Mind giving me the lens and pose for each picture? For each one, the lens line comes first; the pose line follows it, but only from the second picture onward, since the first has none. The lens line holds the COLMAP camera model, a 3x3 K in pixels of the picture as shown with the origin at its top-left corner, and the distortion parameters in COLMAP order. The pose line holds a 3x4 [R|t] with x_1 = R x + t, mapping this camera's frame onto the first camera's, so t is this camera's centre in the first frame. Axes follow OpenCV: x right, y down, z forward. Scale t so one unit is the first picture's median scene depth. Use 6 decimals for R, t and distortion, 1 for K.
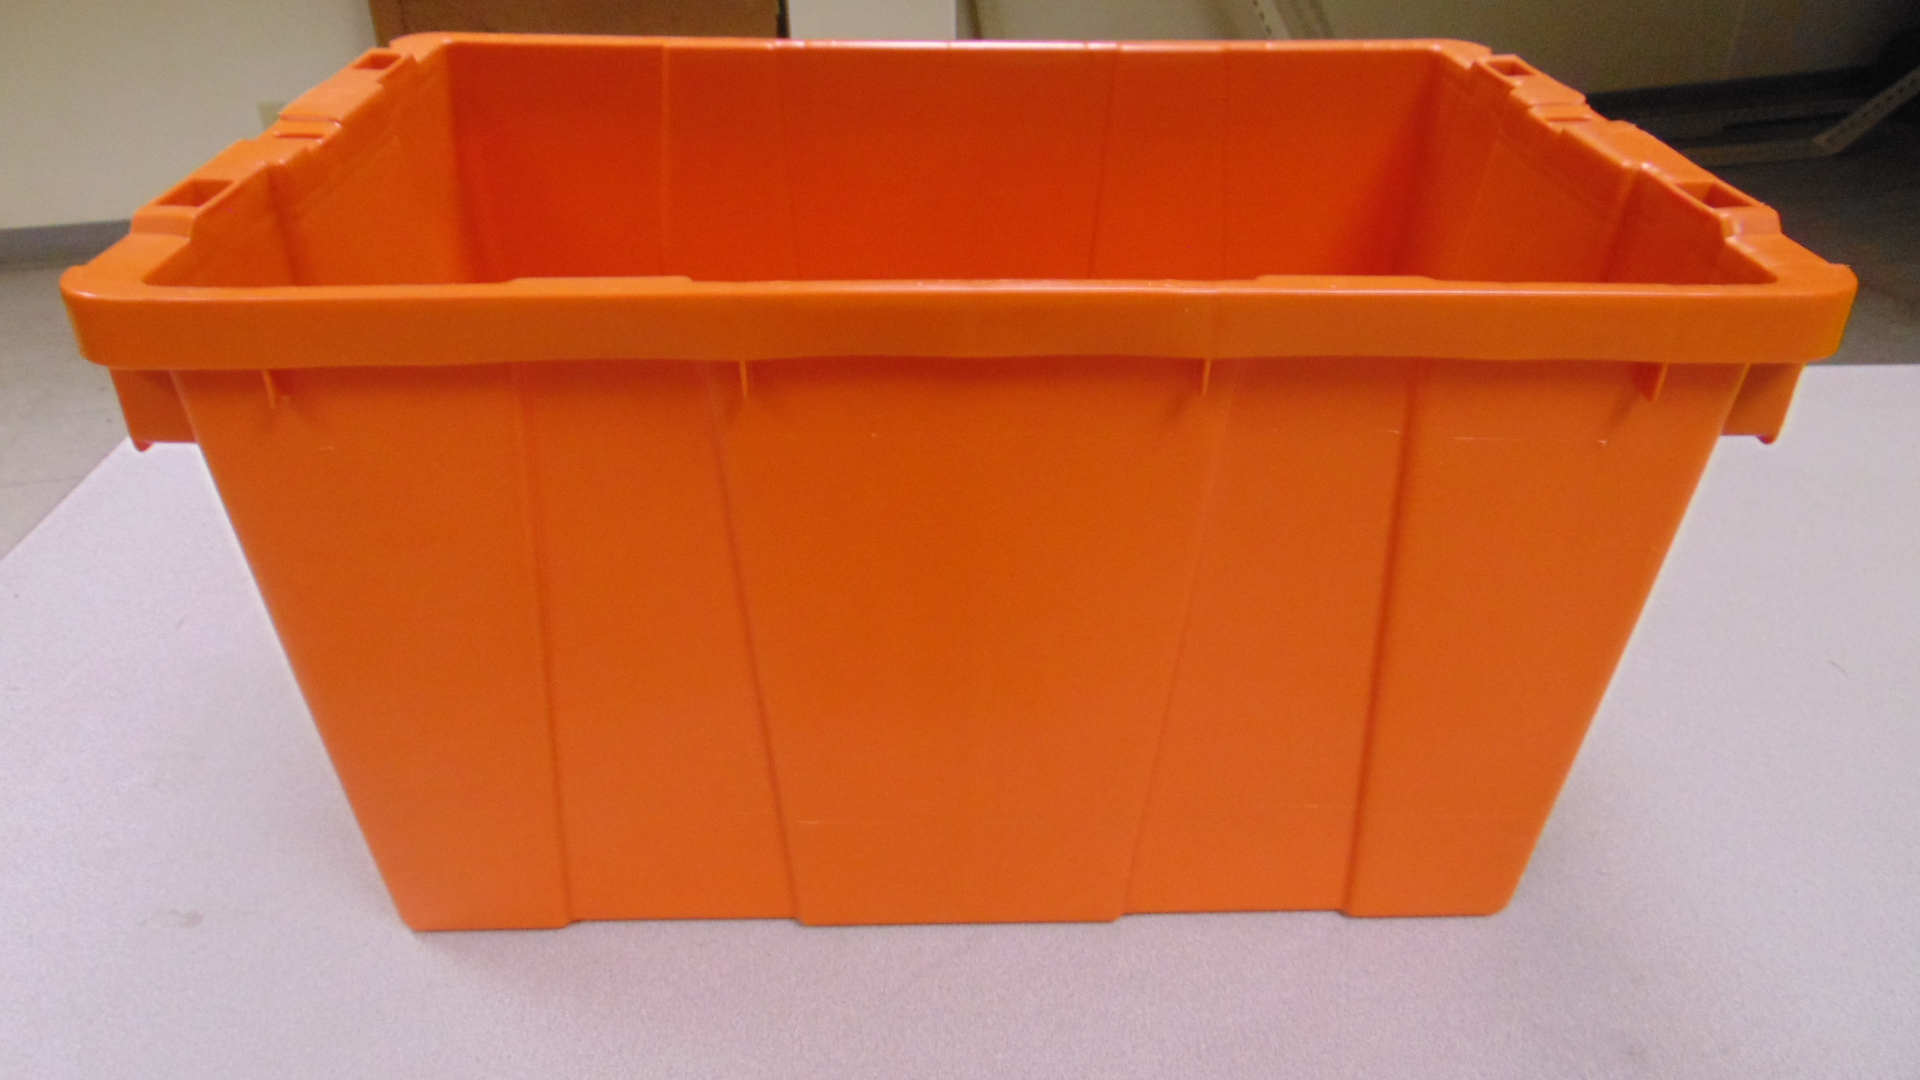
lens RADIAL K [[1447.6, 0, 956.1], [0, 1447.6, 537.2], [0, 0, 1]] dist [-0.034323, 0.083455]
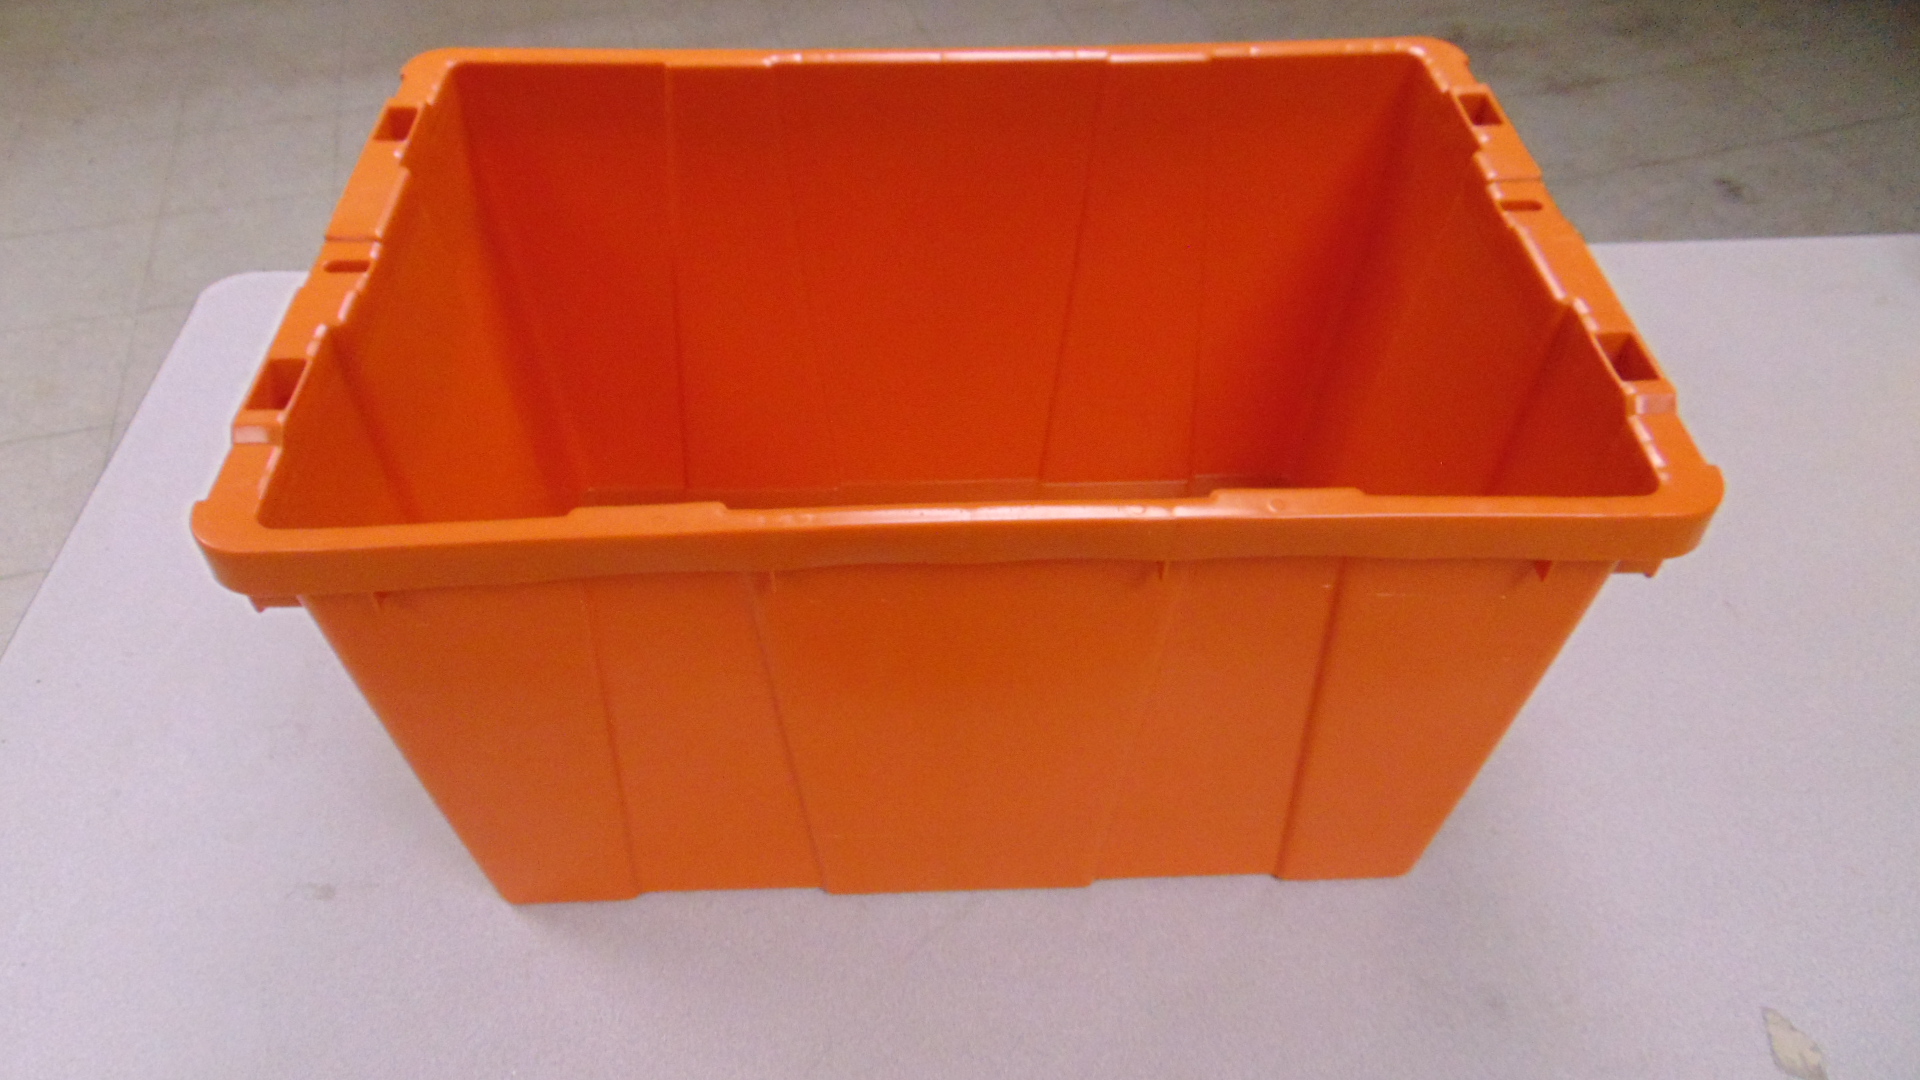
lens RADIAL K [[1447.8, 0, 960.0], [0, 1447.8, 540.0], [0, 0, 1]] dist [-0.016383, 0.053479]
pose [[0.999966, -0.007964, 0.002172, 0.003201], [0.007133, 0.966099, 0.258074, -0.336751], [-0.004154, -0.258049, 0.966123, -0.101695]]
